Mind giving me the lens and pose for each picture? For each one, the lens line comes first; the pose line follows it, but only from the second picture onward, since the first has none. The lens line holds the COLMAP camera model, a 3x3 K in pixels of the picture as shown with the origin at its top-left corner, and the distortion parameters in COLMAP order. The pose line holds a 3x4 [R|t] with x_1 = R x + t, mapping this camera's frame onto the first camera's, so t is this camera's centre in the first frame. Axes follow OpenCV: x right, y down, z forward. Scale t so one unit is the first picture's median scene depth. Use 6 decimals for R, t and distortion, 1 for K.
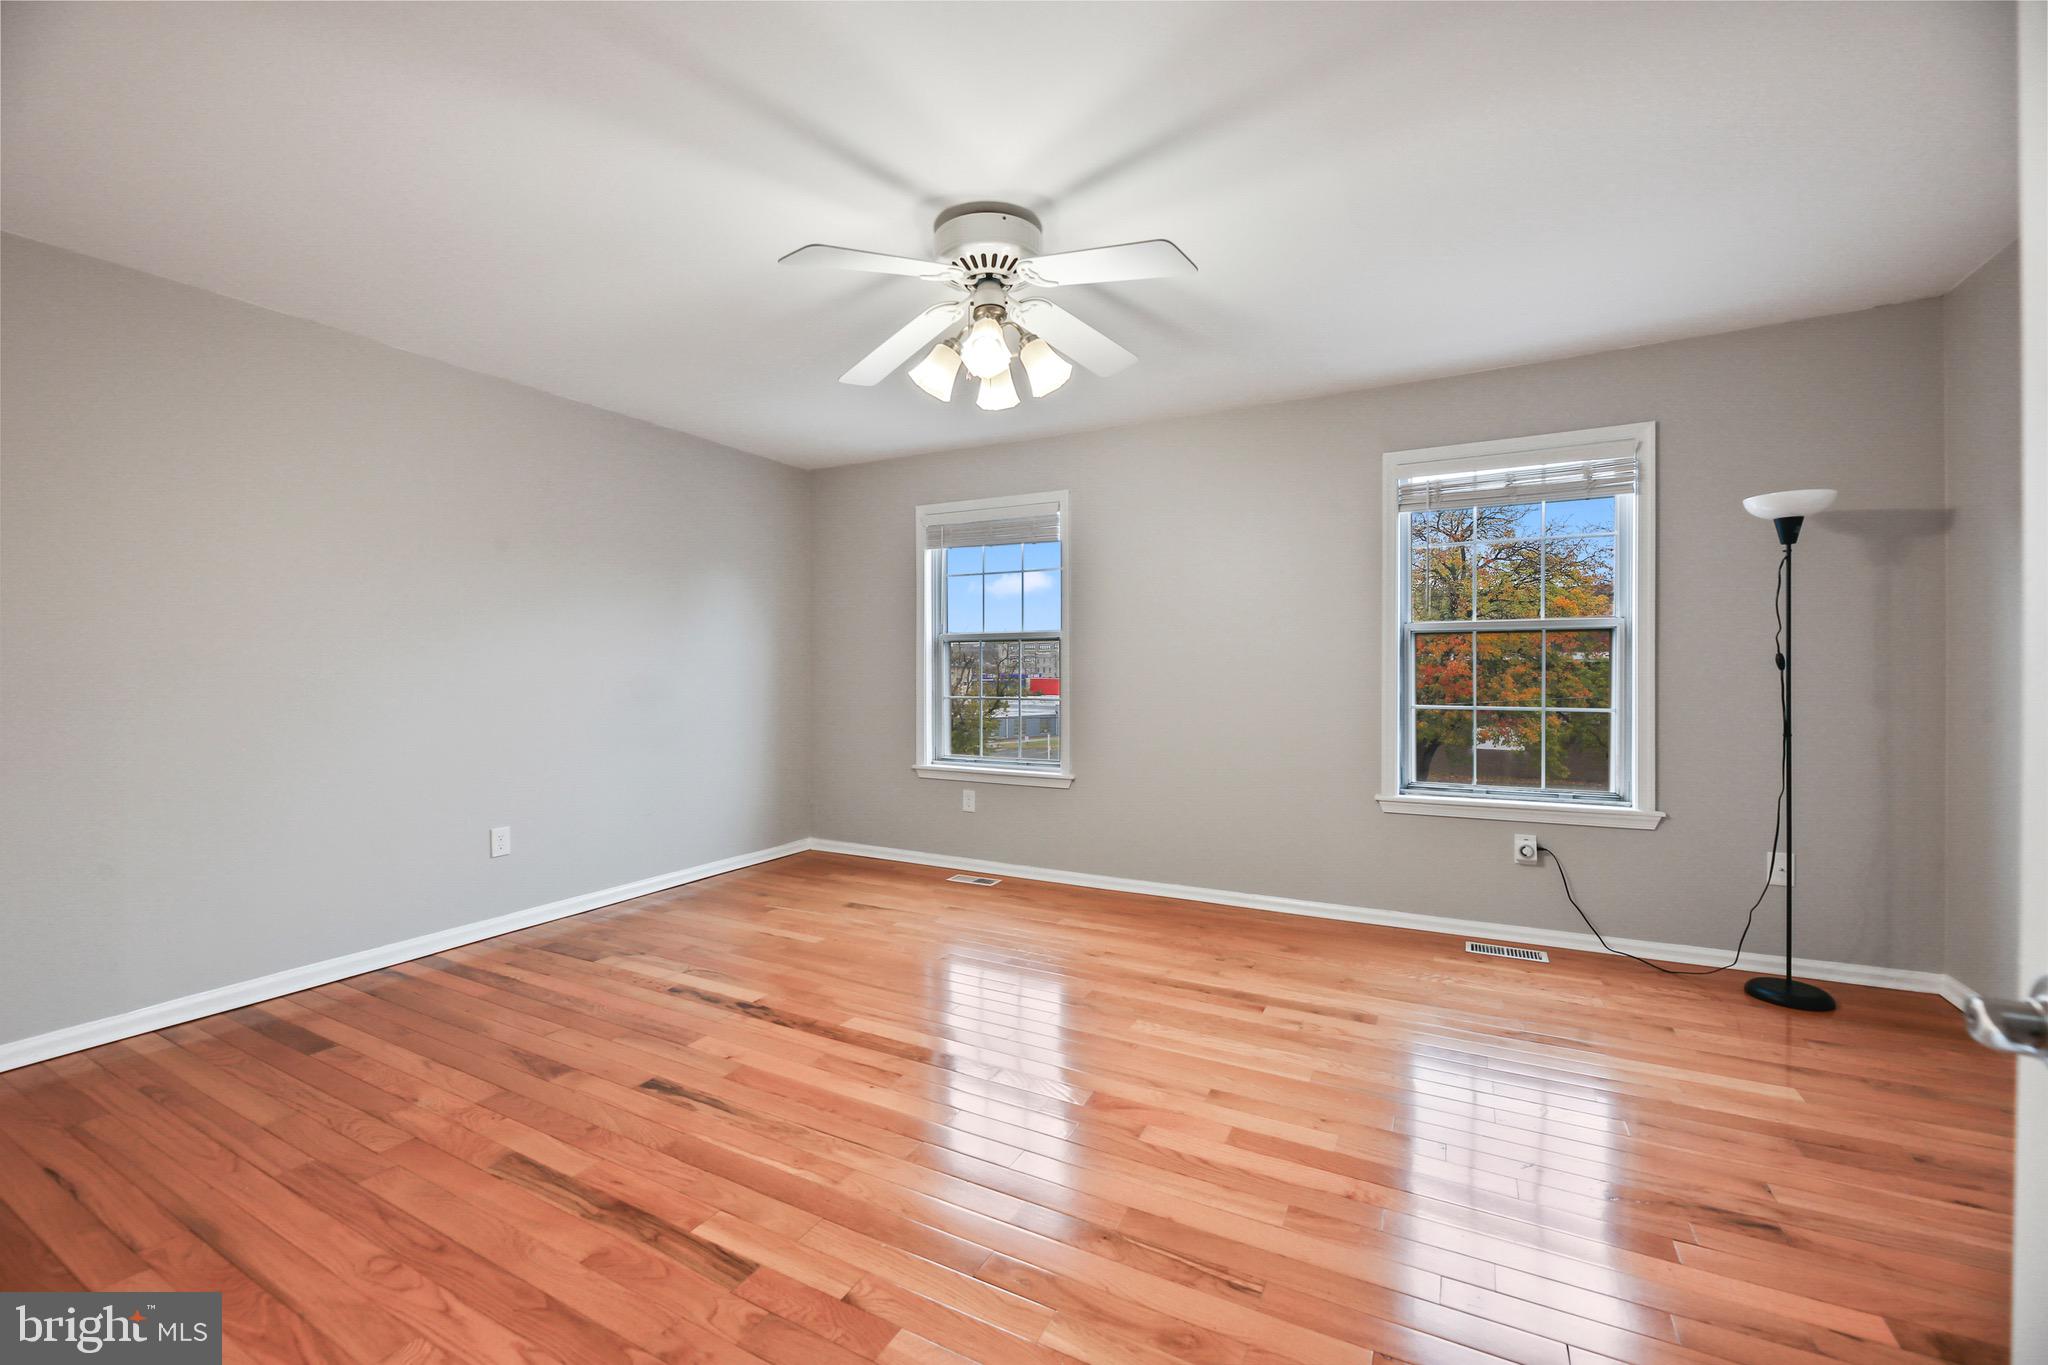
lens RADIAL K [[846.5, 0, 1018.5], [0, 846.5, 689.4], [0, 0, 1]] dist [0.002806, -0.005426]
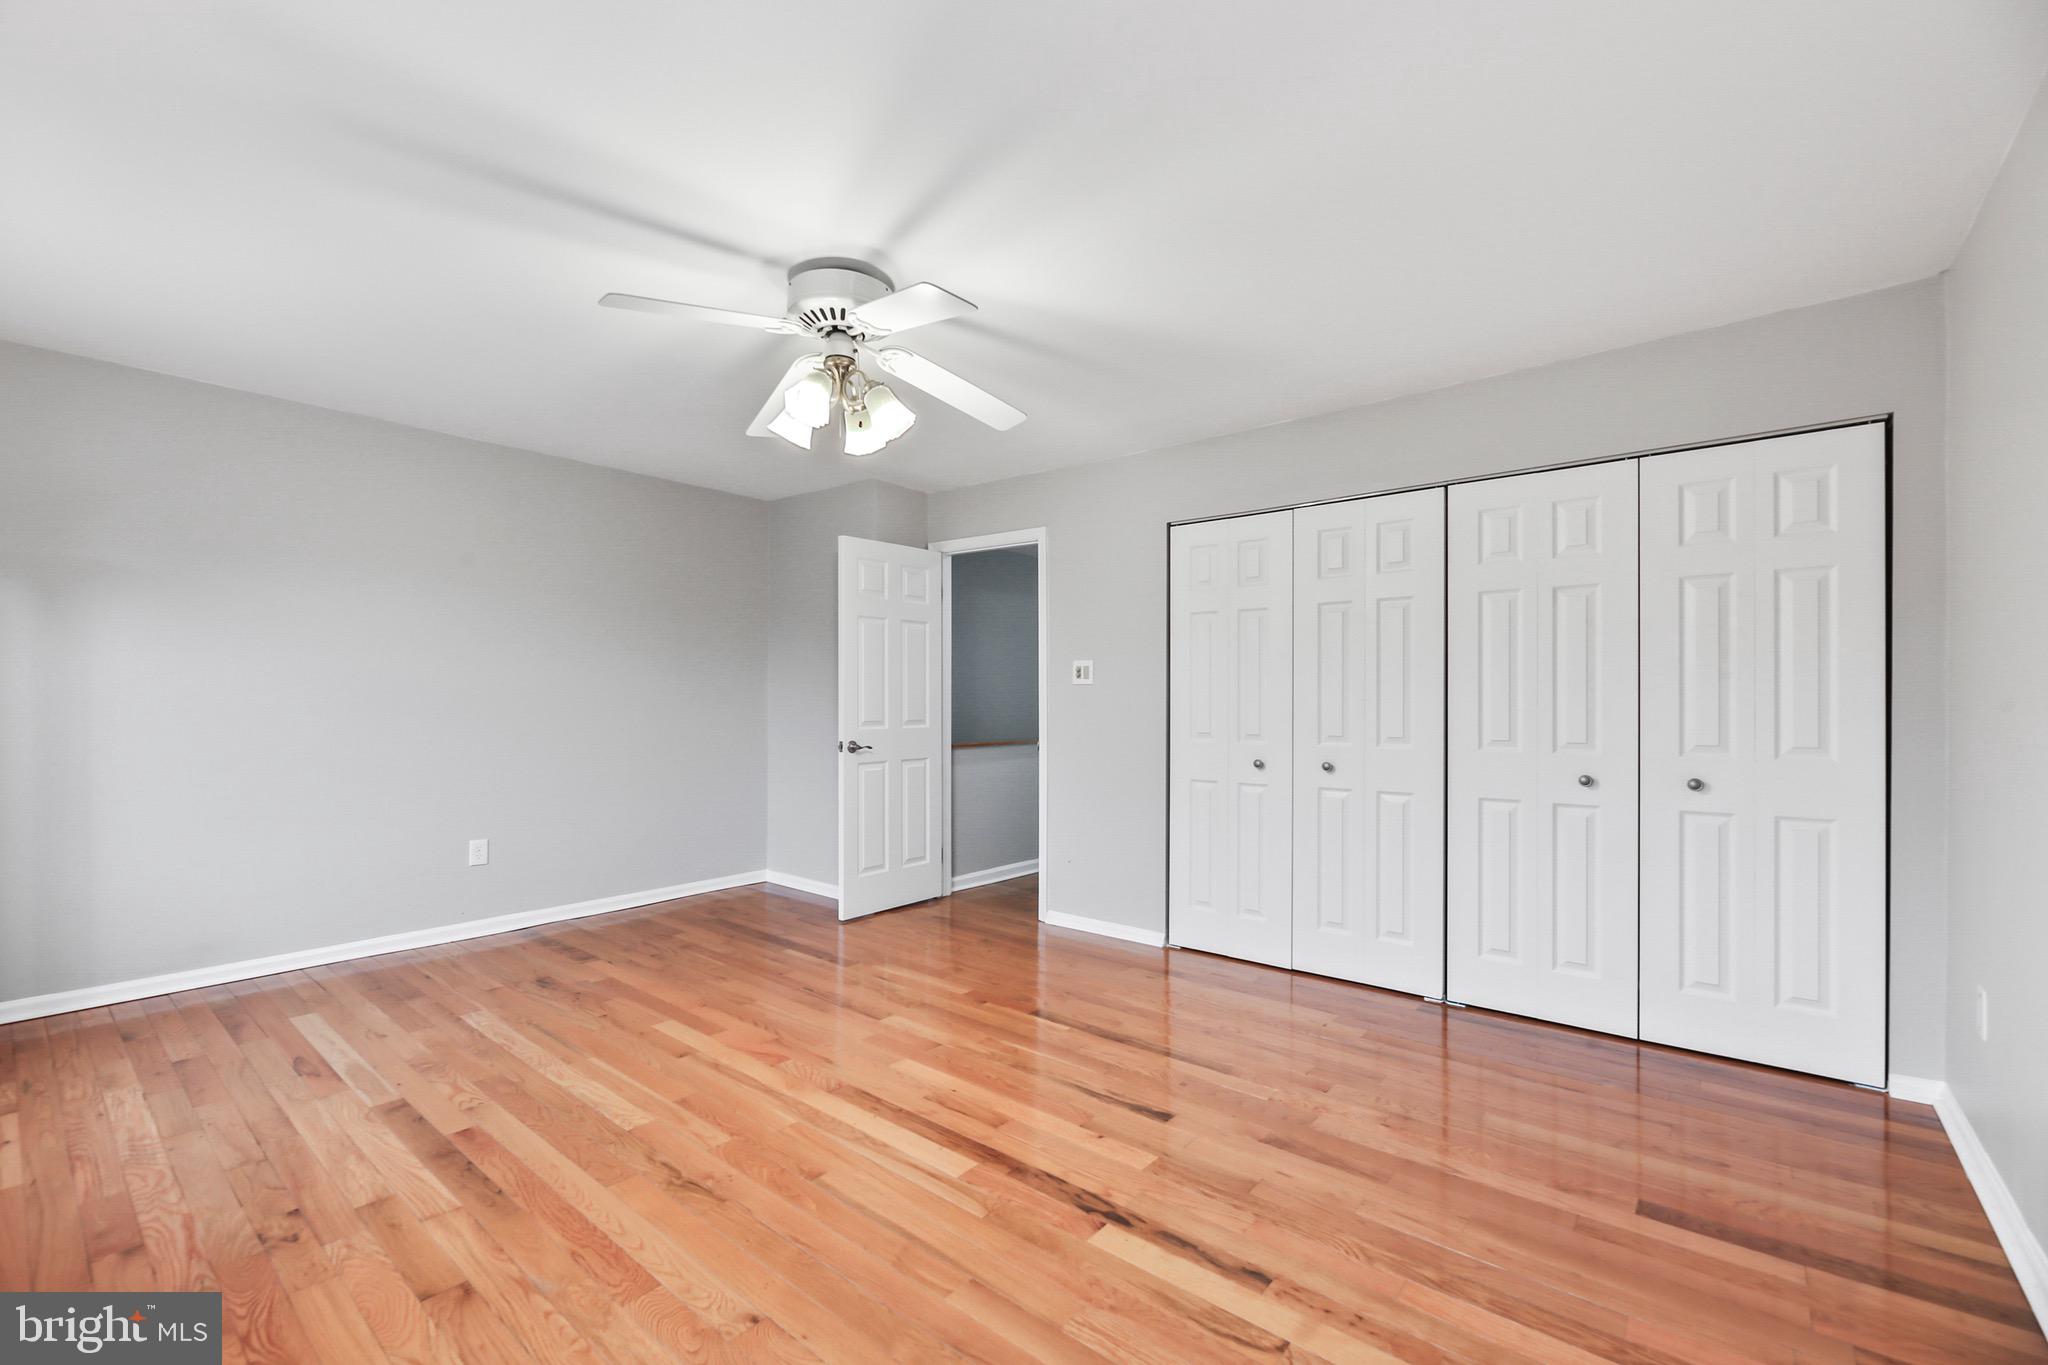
lens RADIAL K [[846.5, 0, 1018.5], [0, 846.5, 689.4], [0, 0, 1]] dist [0.002806, -0.005426]
pose [[-0.981505, 0.002547, 0.191418, -0.446102], [0.004150, 0.999960, 0.007974, -0.051443], [-0.191390, 0.008621, -0.981476, 1.970004]]
